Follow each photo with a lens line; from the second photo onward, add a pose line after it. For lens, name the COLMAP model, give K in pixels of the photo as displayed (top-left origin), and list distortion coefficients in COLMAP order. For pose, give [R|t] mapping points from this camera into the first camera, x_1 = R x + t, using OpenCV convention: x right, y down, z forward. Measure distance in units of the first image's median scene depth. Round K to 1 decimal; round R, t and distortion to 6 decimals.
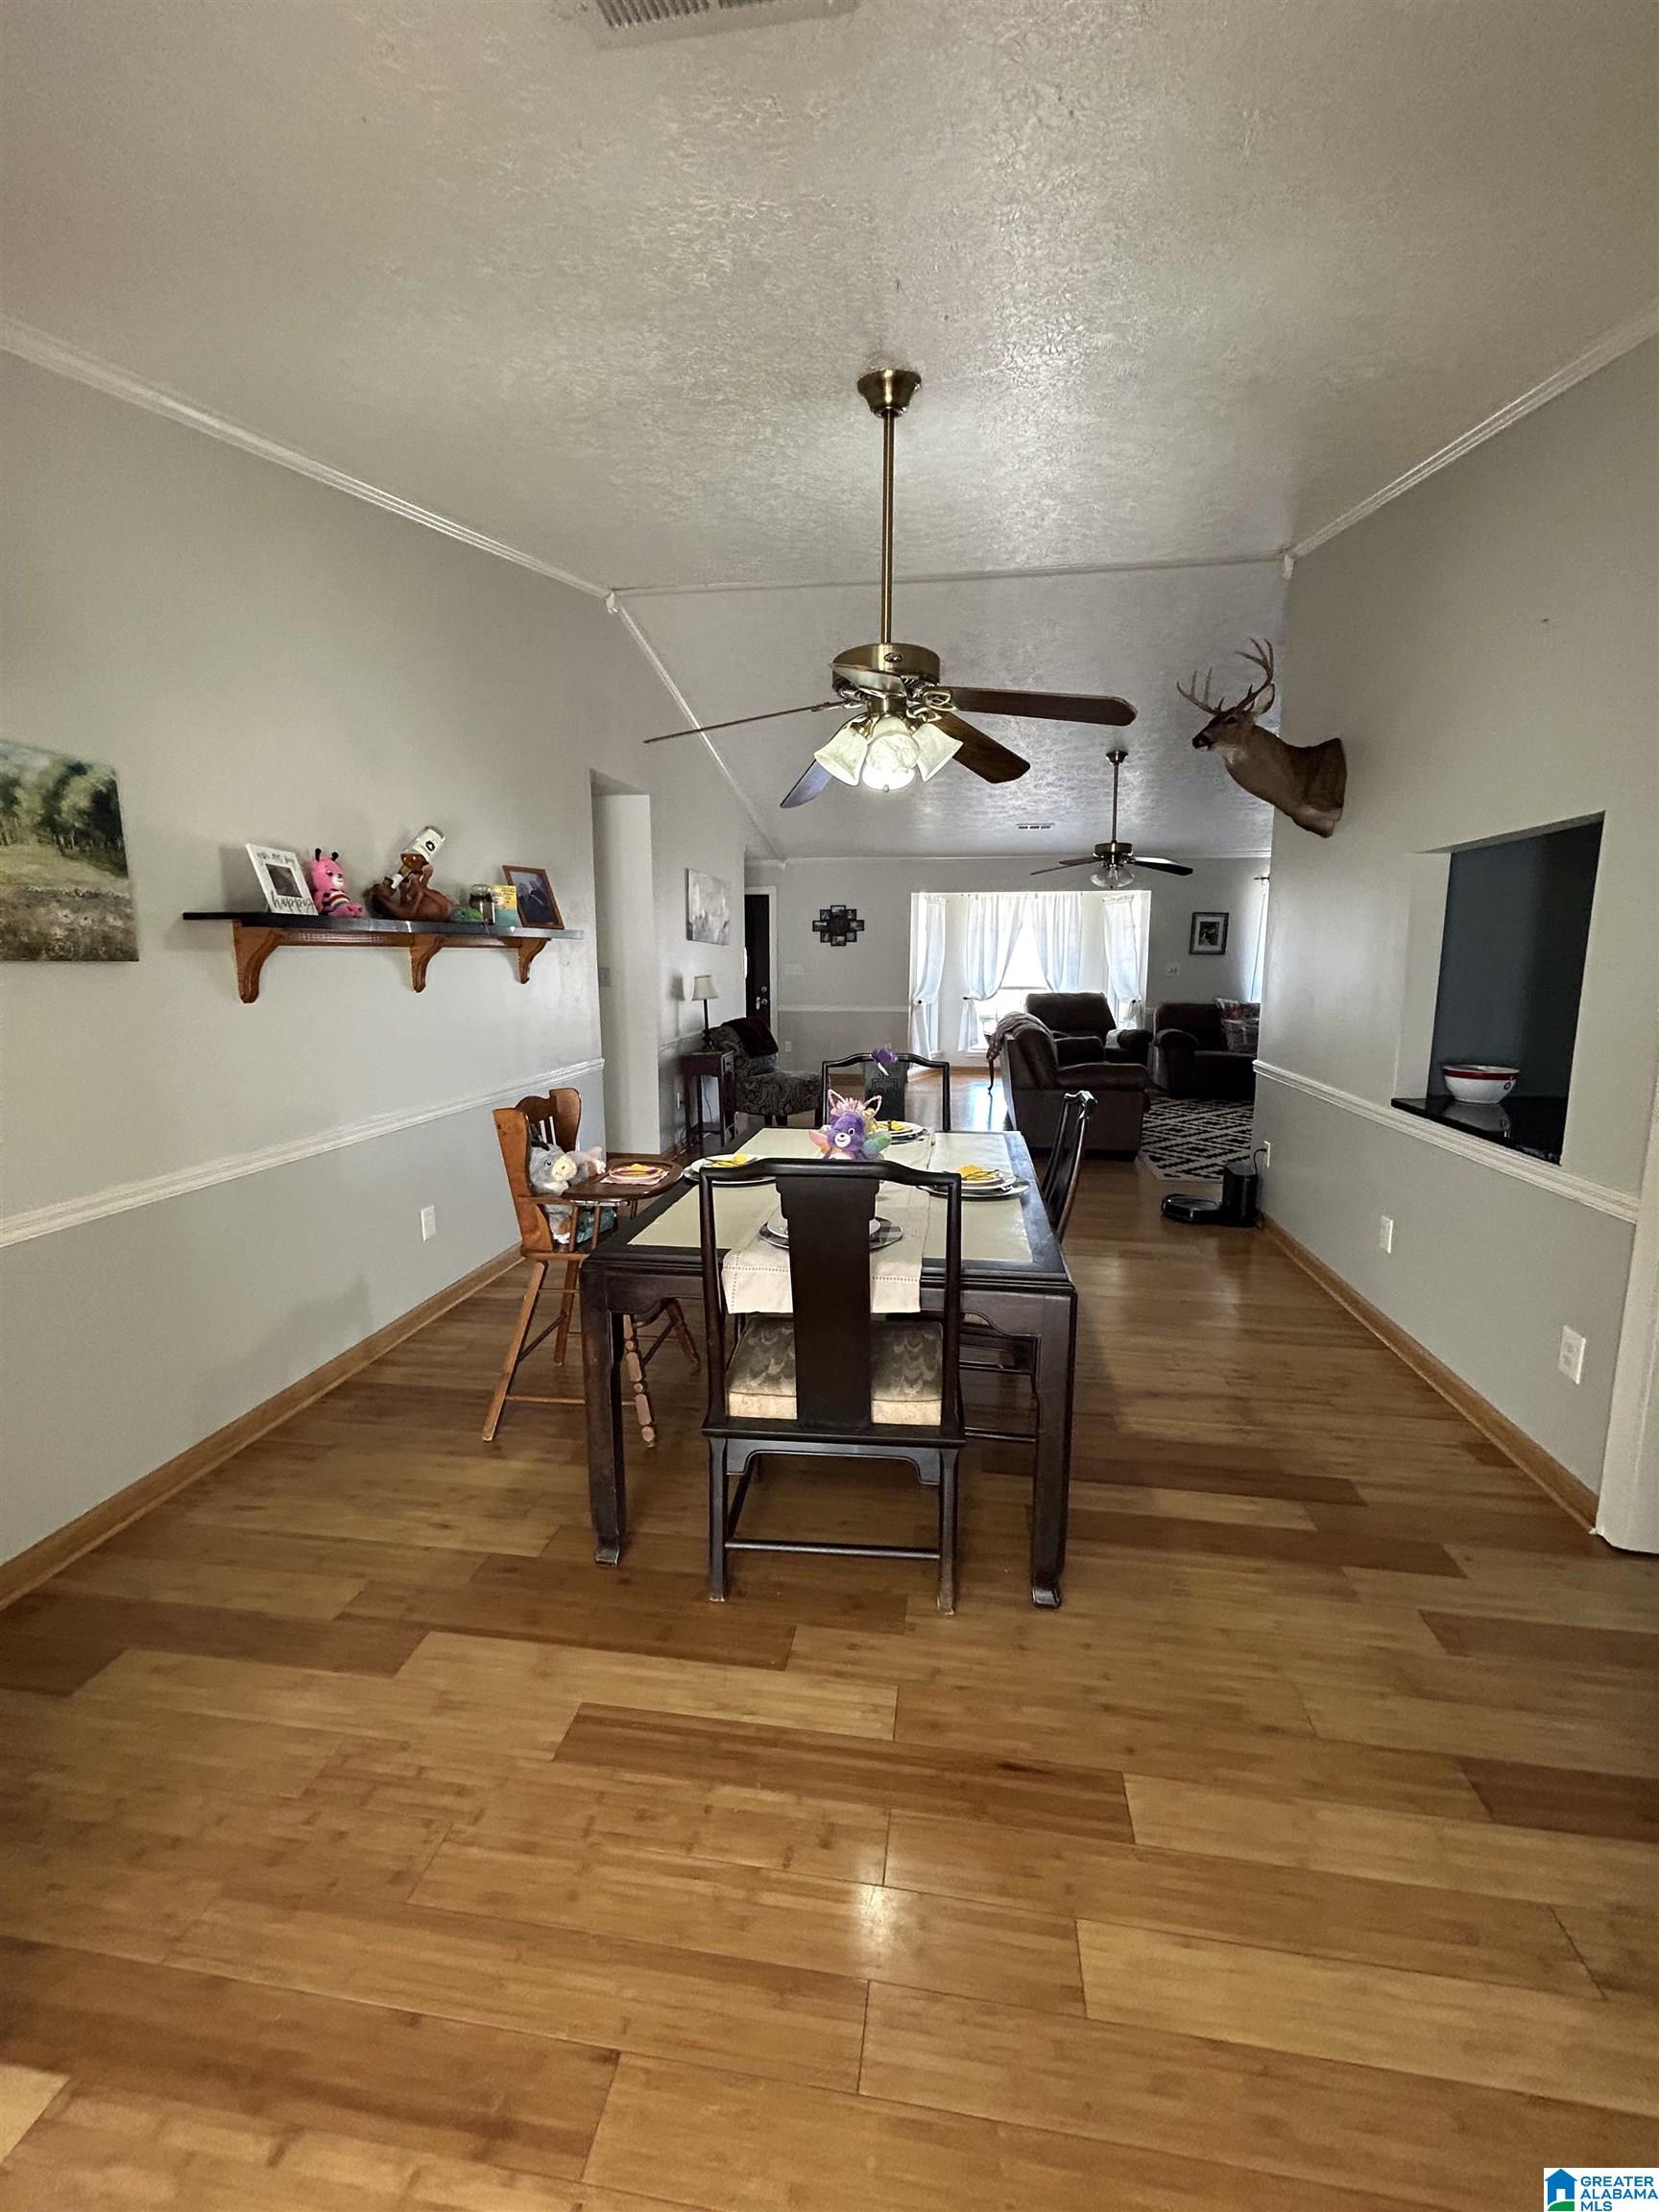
lens RADIAL K [[903.2, 0, 829.6], [0, 903.2, 1103.5], [0, 0, 1]] dist [-0.000544, -0.000048]
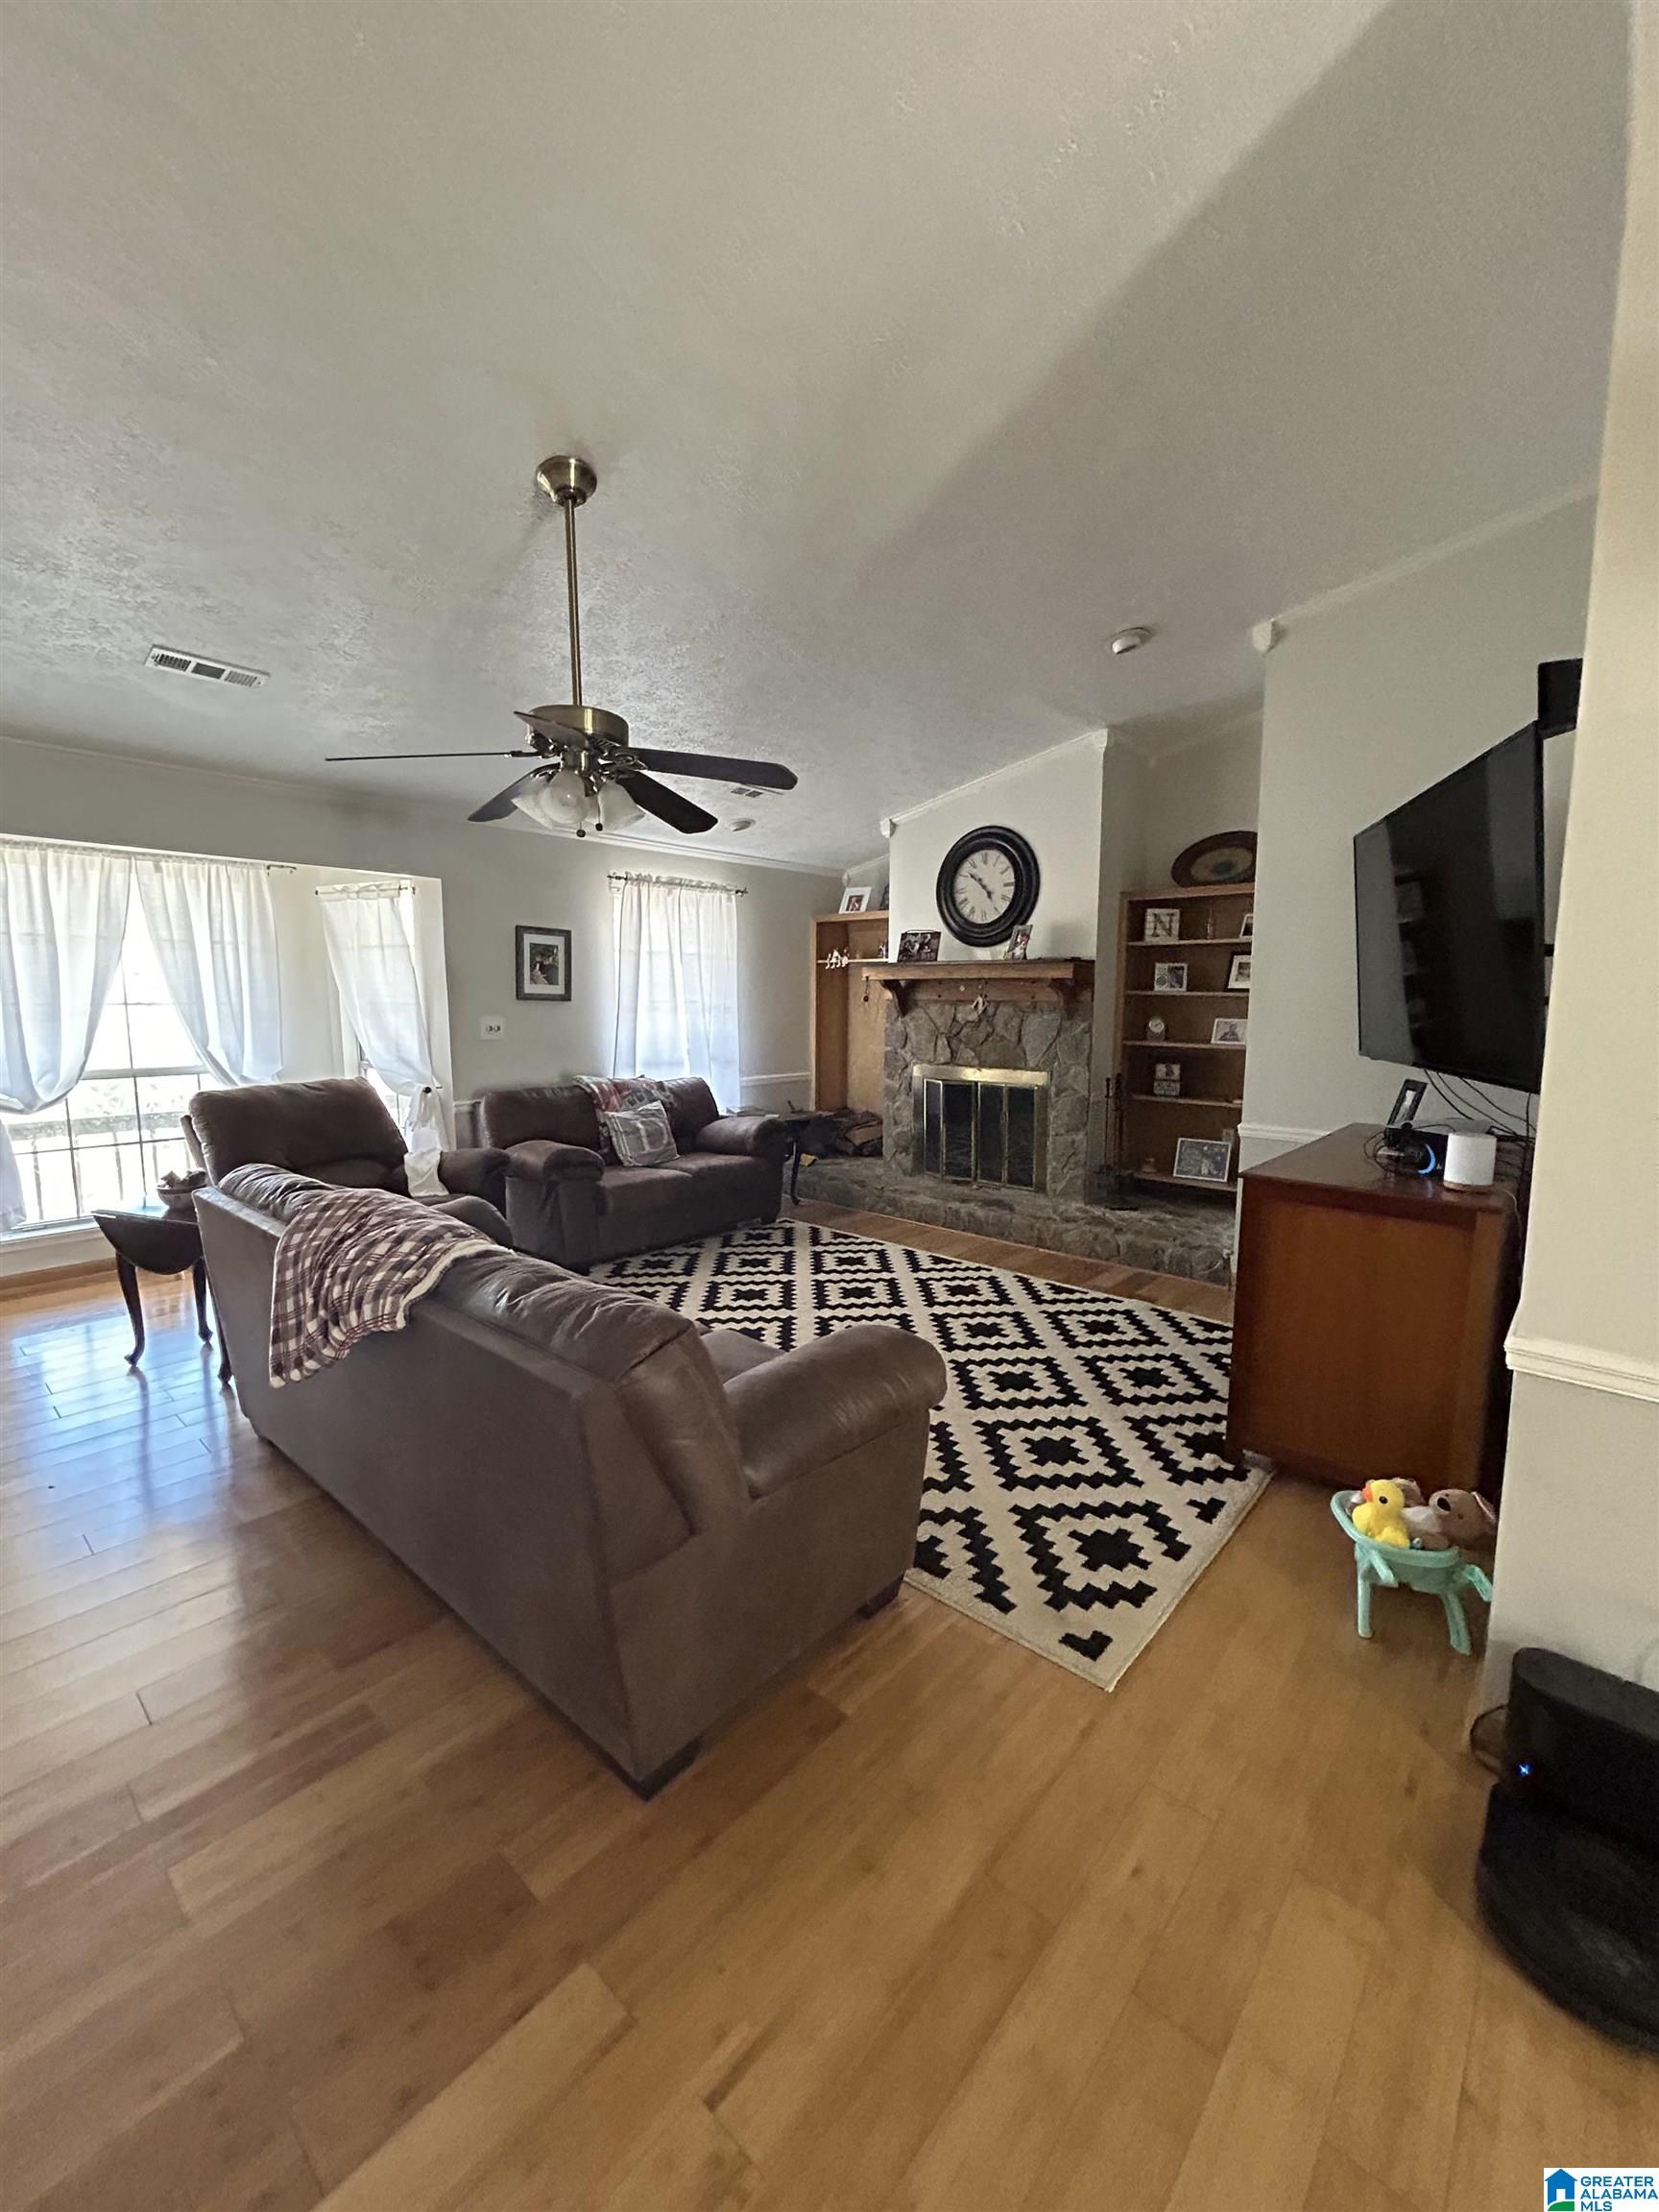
lens RADIAL K [[903.2, 0, 830.1], [0, 903.2, 1108.0], [0, 0, 1]] dist [-0.000544, -0.000048]
pose [[0.544661, -0.093705, 0.833405, 0.030287], [0.123063, 0.991911, 0.031101, -0.092578], [-0.829578, 0.085622, 0.551787, 0.537730]]
